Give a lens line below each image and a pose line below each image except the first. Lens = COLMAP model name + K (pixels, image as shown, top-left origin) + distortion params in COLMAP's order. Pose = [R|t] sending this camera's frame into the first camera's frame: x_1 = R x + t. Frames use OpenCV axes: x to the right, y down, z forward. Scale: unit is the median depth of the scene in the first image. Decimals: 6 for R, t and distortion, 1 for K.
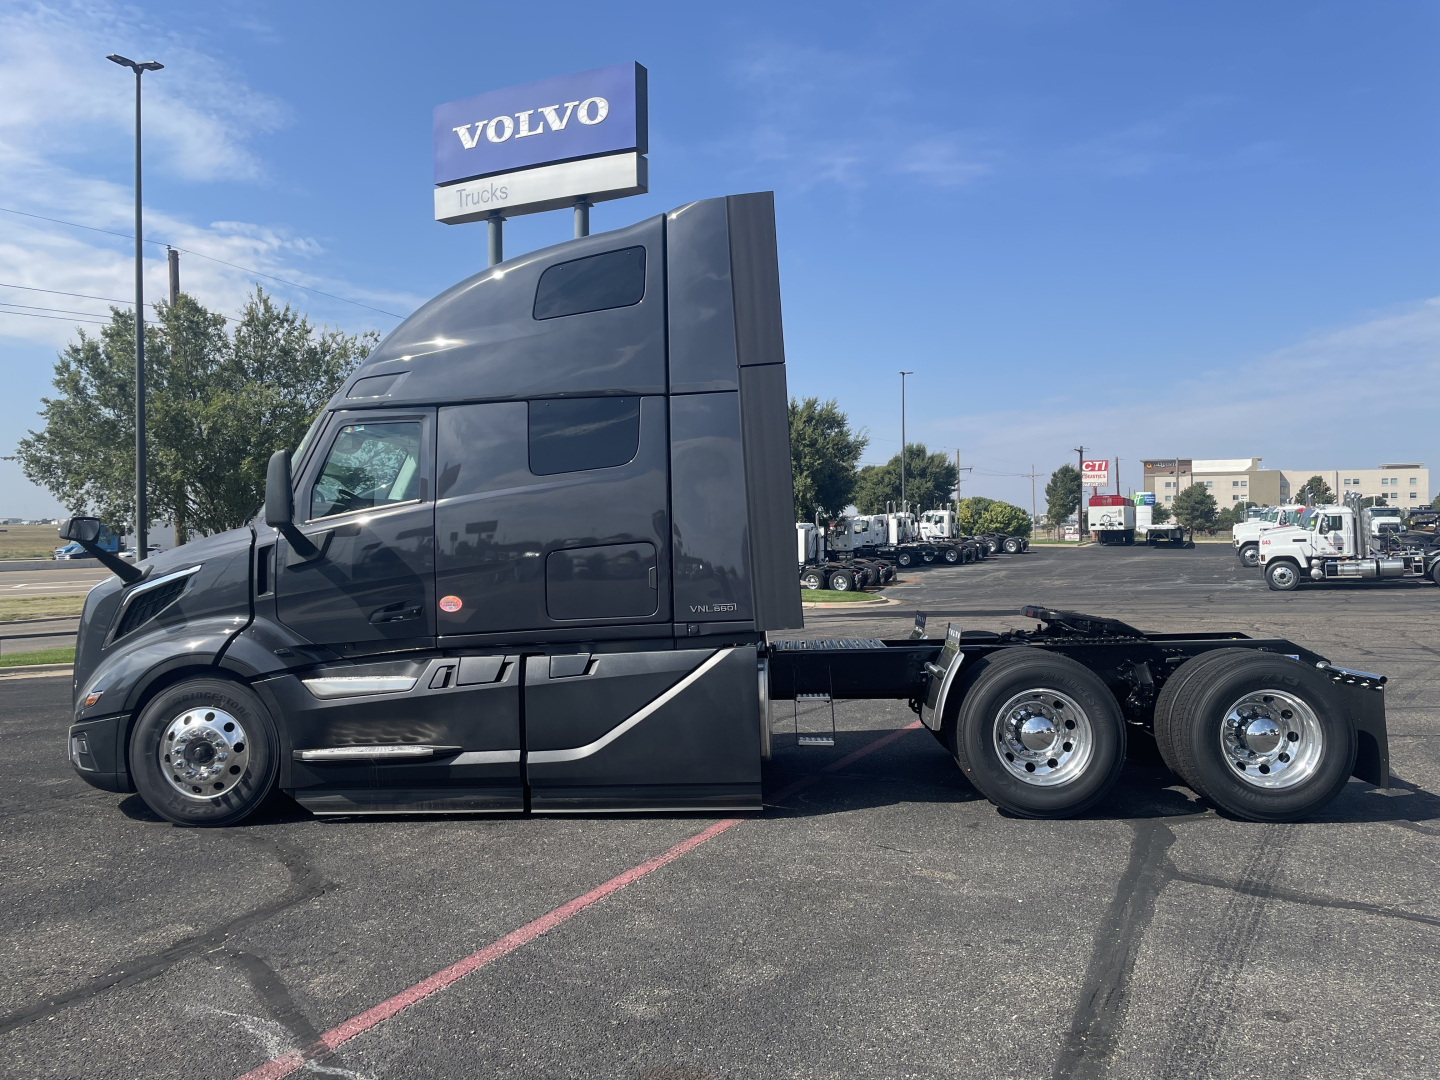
lens RADIAL K [[1096.8, 0, 715.4], [0, 1096.8, 525.5], [0, 0, 1]] dist [0.054578, -0.064936]
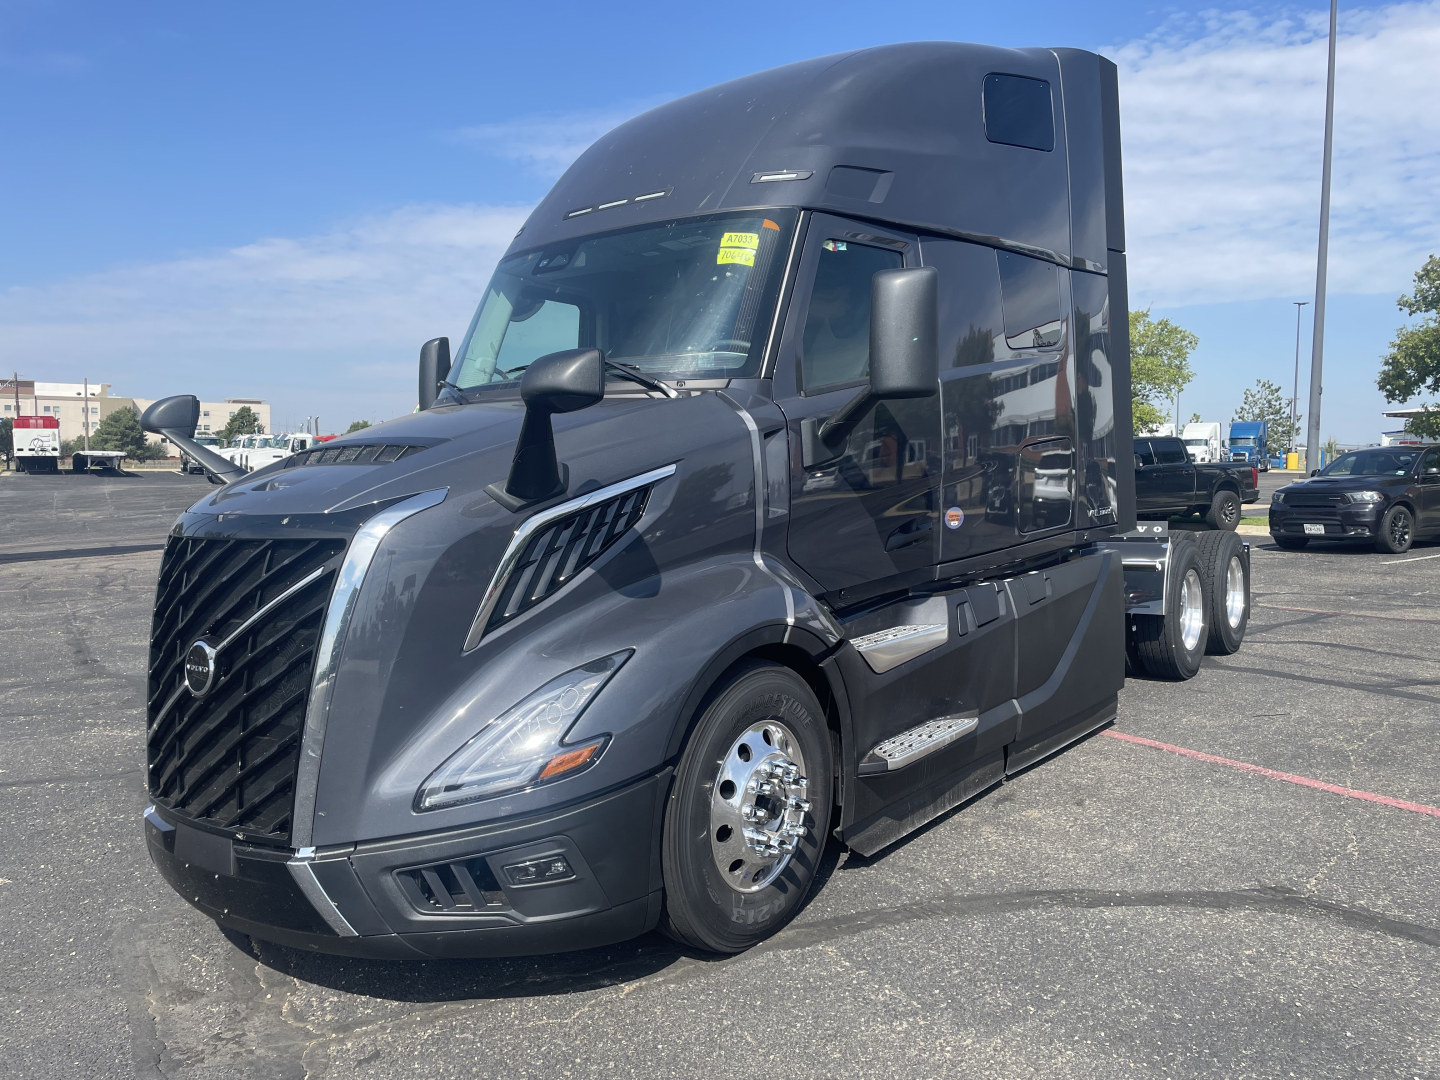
lens RADIAL K [[1096.8, 0, 717.6], [0, 1096.8, 540.9], [0, 0, 1]] dist [0.054578, -0.064936]
pose [[0.552094, -0.048468, 0.832372, -0.884104], [-0.014983, 0.997571, 0.068025, 0.038508], [-0.833647, -0.050028, 0.550027, 0.702687]]
